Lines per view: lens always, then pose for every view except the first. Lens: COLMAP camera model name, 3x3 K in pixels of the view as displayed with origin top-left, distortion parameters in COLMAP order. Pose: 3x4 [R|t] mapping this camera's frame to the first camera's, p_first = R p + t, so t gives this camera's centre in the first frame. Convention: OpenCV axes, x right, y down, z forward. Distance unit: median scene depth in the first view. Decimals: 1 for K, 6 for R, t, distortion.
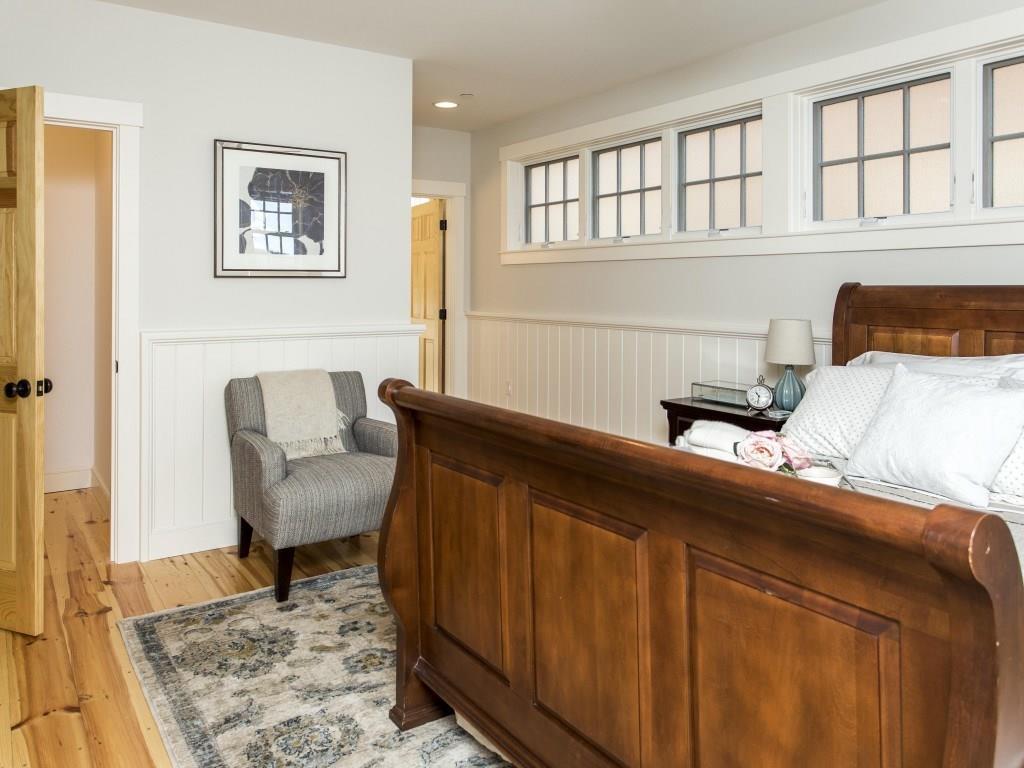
lens RADIAL K [[835.5, 0, 512.0], [0, 835.5, 384.0], [0, 0, 1]] dist [0.008694, 0.004457]
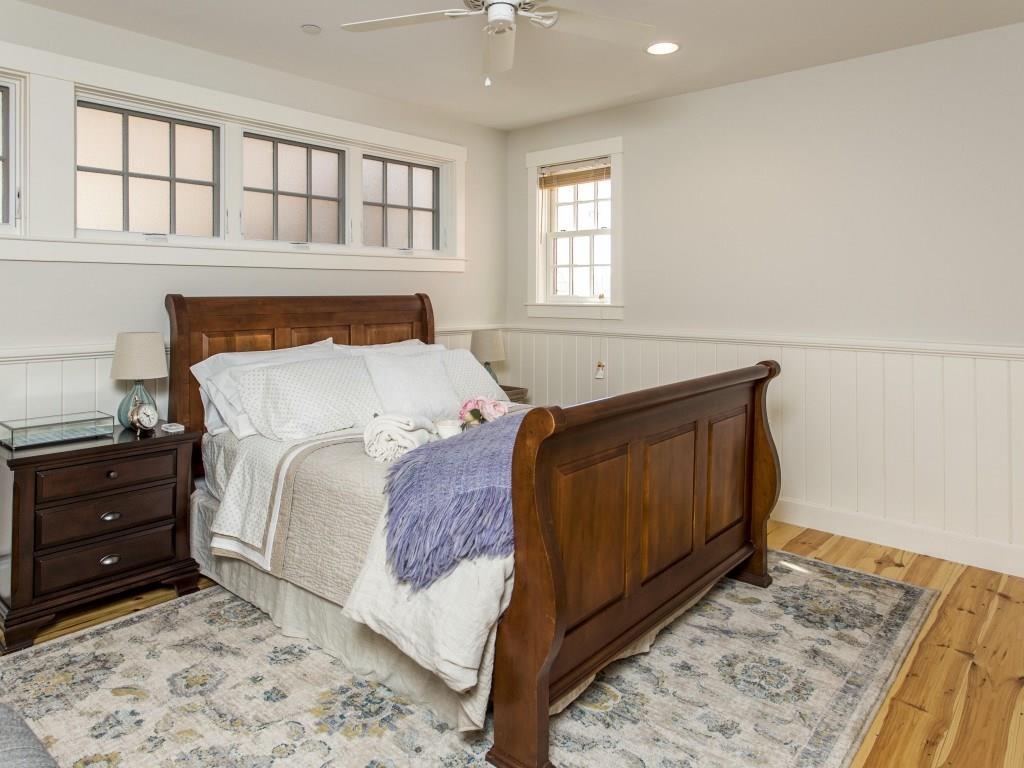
lens RADIAL K [[670.1, 0, 512.0], [0, 670.1, 384.0], [0, 0, 1]] dist [-0.000627, 0.002186]
pose [[-0.263436, -0.125734, 0.956448, -0.586688], [0.119756, 0.979538, 0.161754, -0.103185], [-0.957215, 0.157152, -0.242988, 0.874102]]
